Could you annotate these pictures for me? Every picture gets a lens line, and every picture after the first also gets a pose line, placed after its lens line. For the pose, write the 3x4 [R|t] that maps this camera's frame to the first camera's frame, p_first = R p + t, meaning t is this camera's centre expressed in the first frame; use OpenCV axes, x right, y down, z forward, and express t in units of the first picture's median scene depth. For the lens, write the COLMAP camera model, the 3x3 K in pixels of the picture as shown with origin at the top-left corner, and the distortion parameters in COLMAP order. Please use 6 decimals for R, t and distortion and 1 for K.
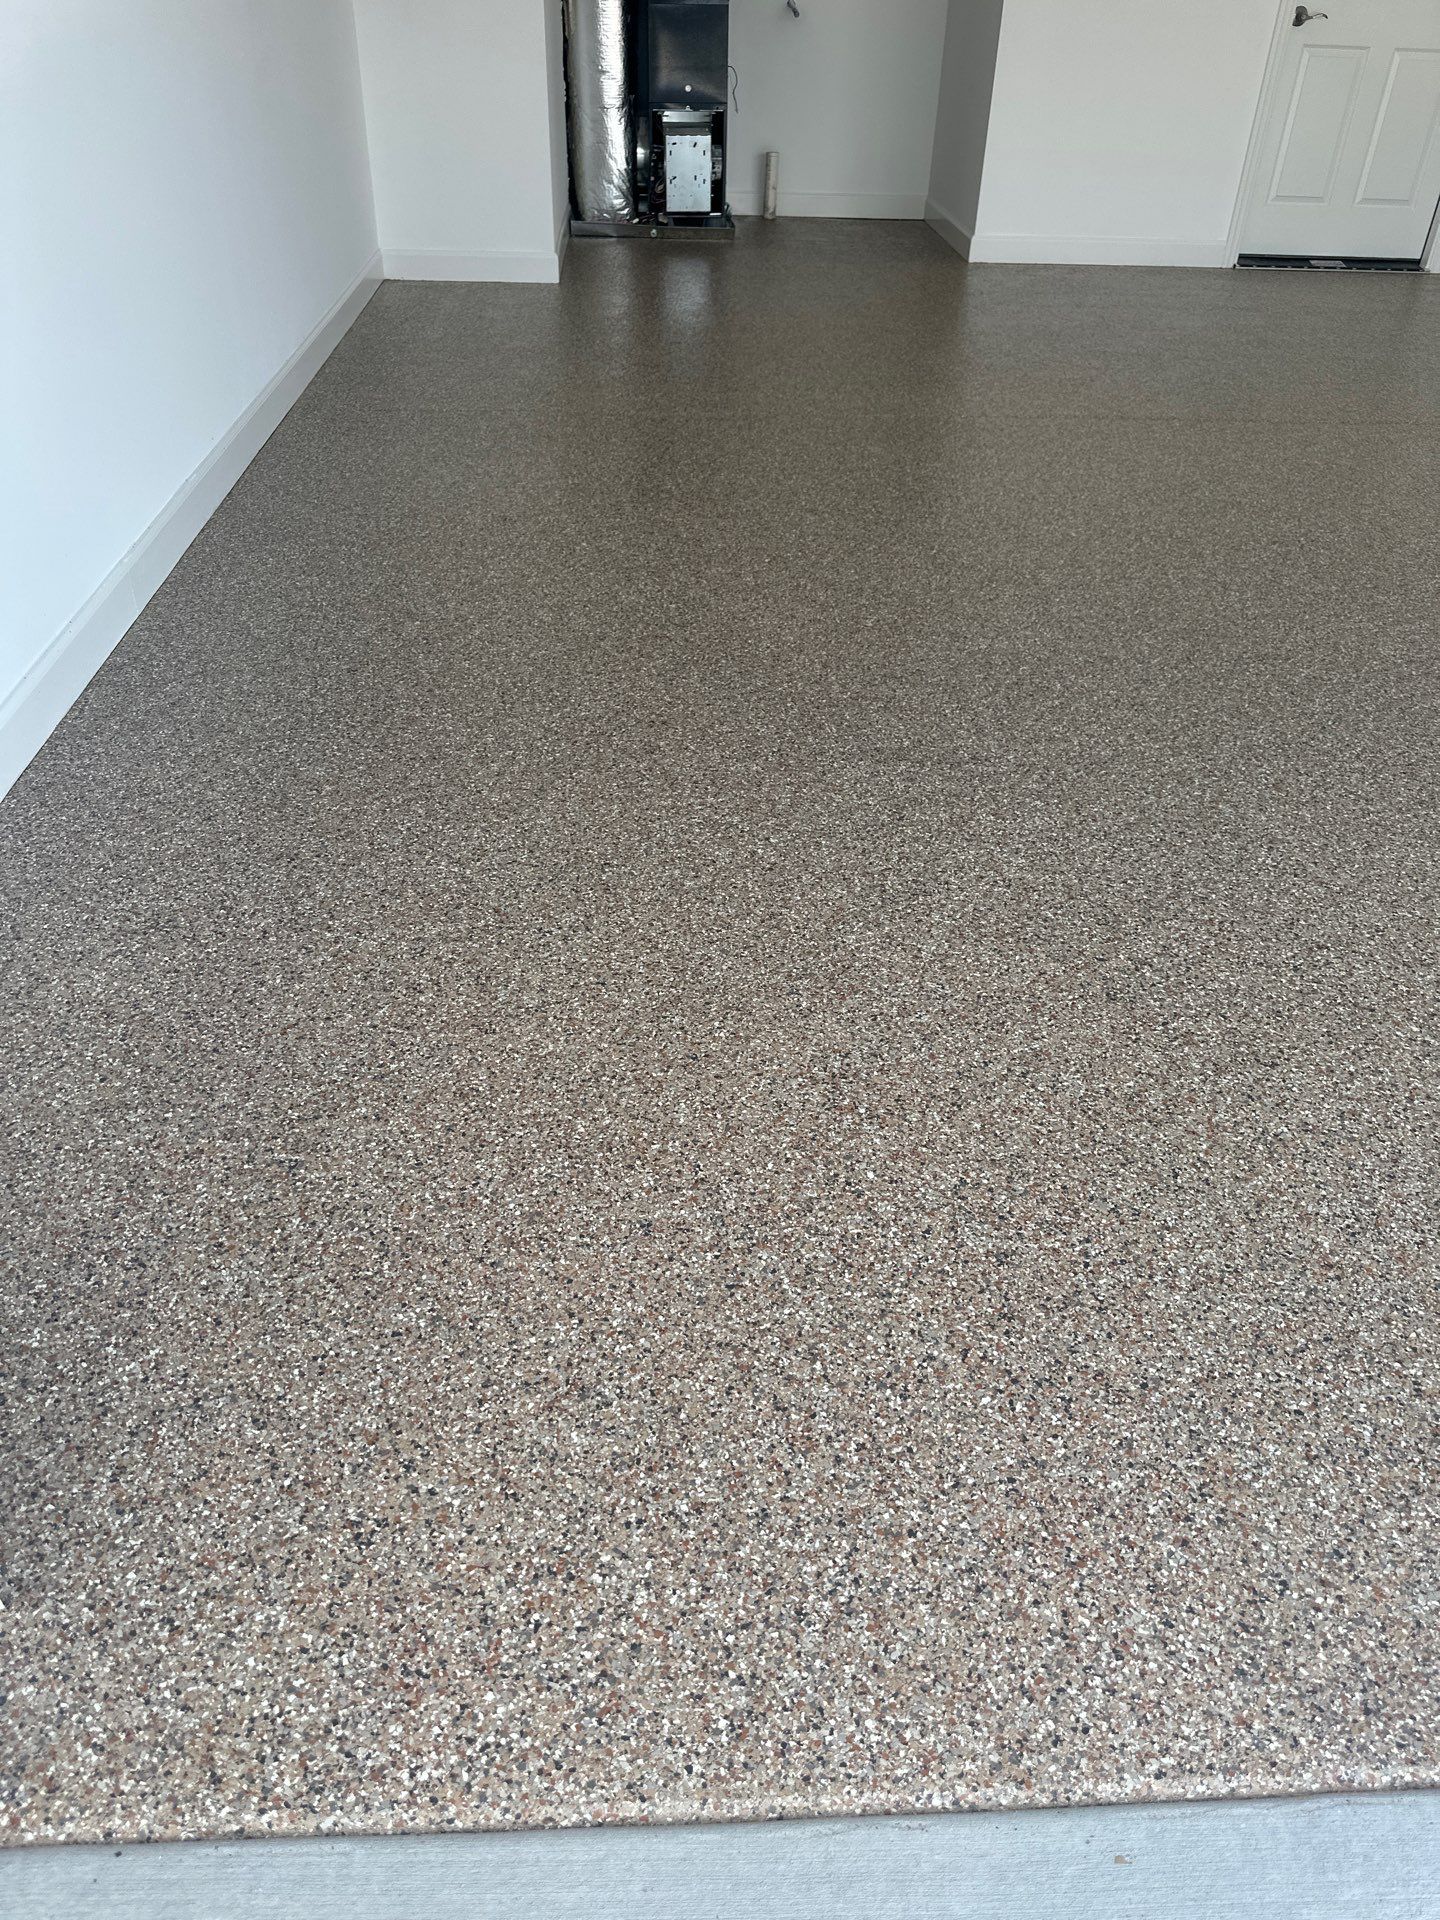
lens RADIAL K [[1274.9, 0, 715.3], [0, 1274.9, 905.7], [0, 0, 1]] dist [0.096291, -0.114995]
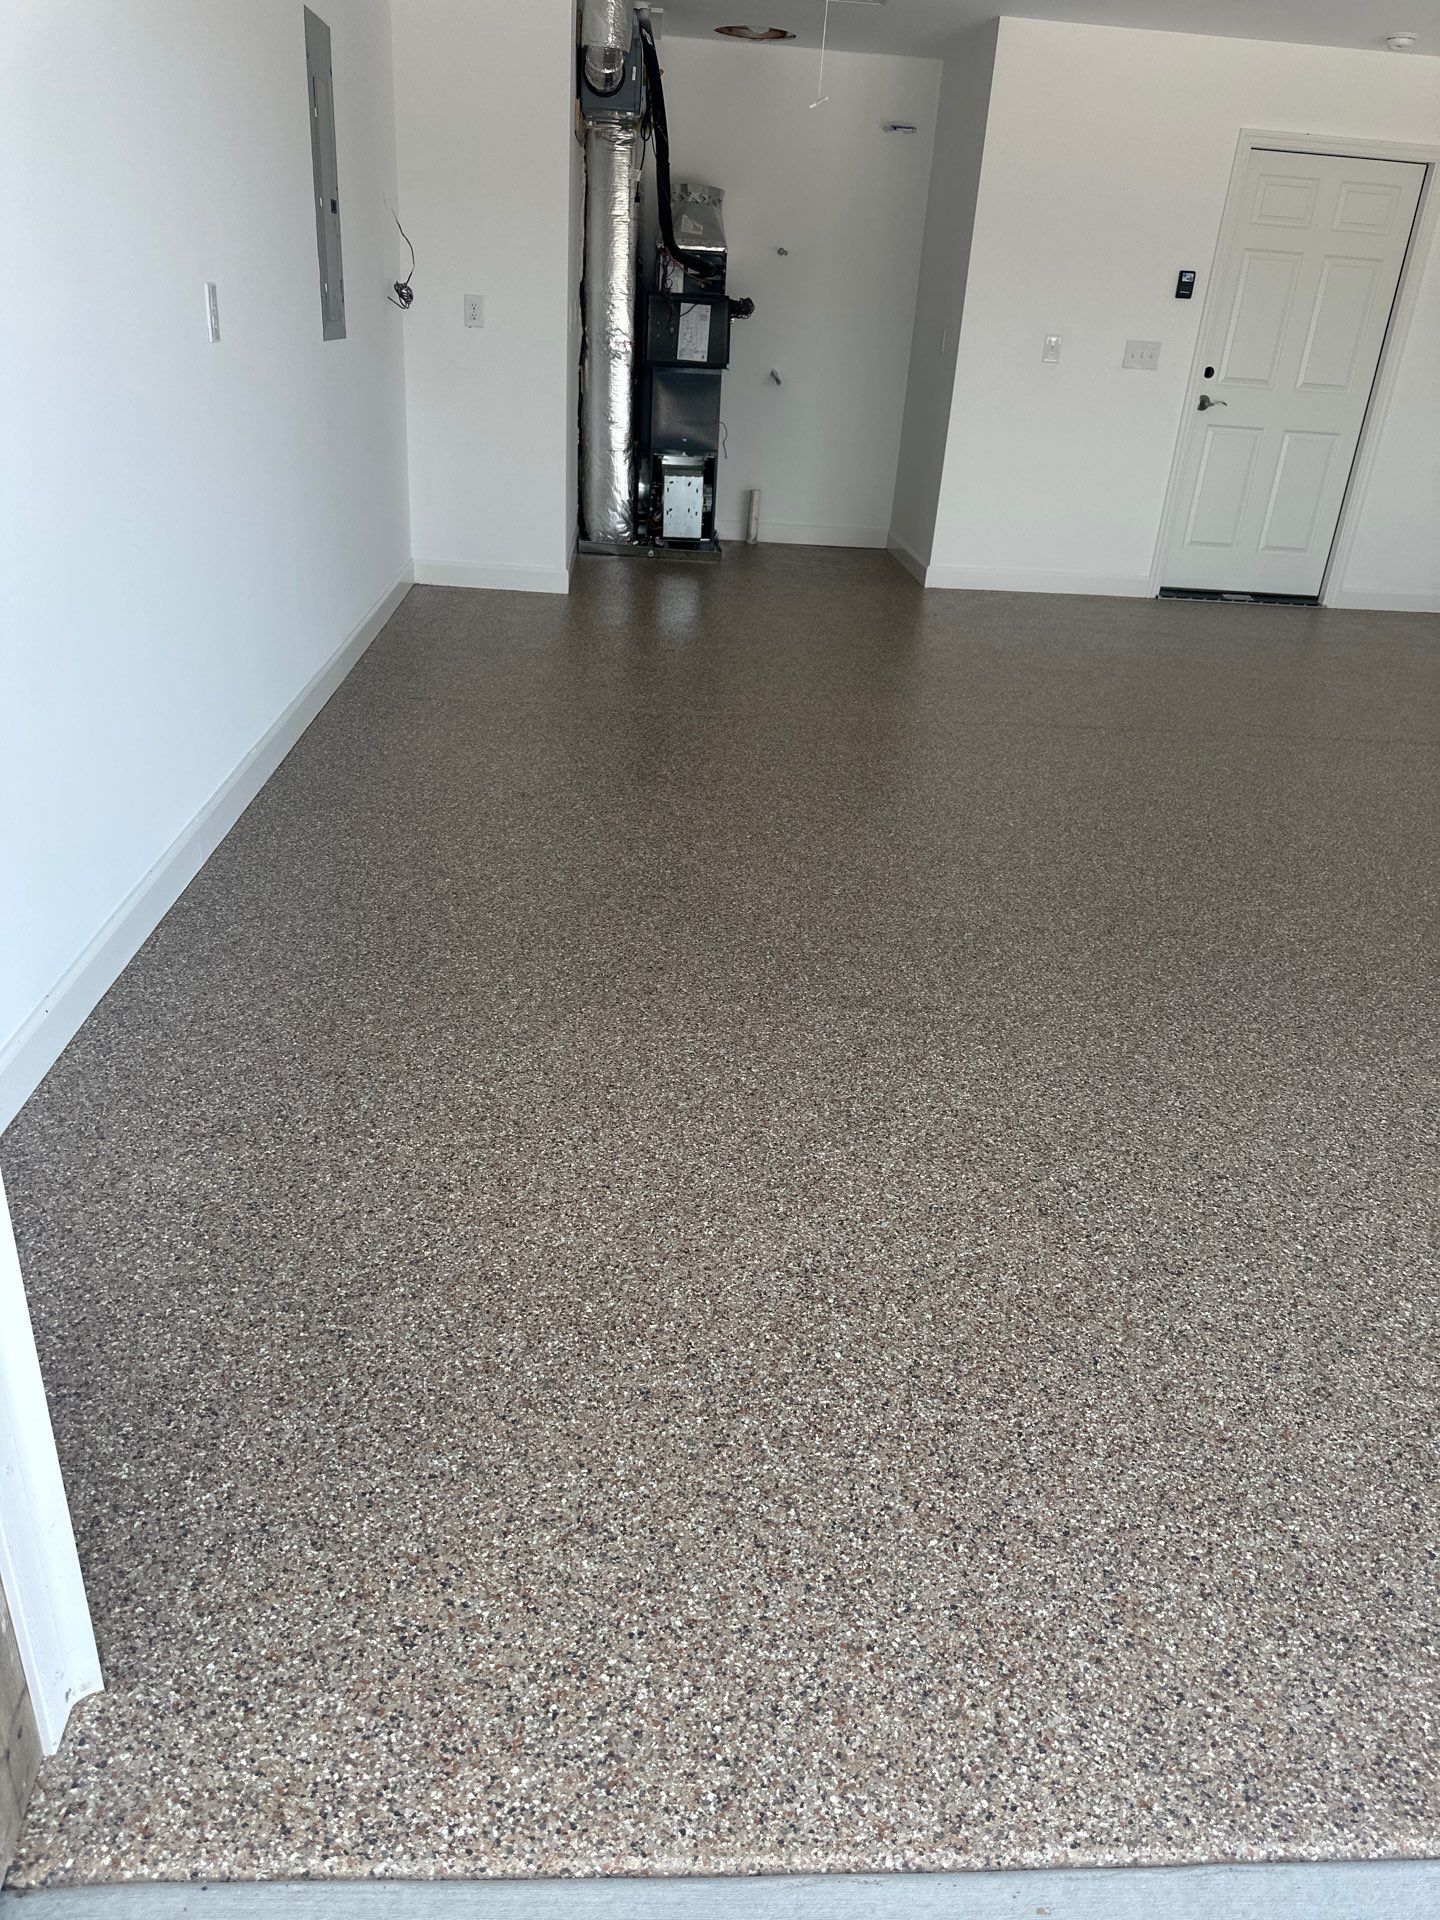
lens RADIAL K [[1204.9, 0, 711.4], [0, 1204.9, 958.0], [0, 0, 1]] dist [0.078034, -0.075484]
pose [[0.999397, 0.030706, 0.016227, -0.032556], [-0.027790, 0.987264, -0.156644, 0.042010], [-0.020830, 0.156099, 0.987522, -0.212796]]
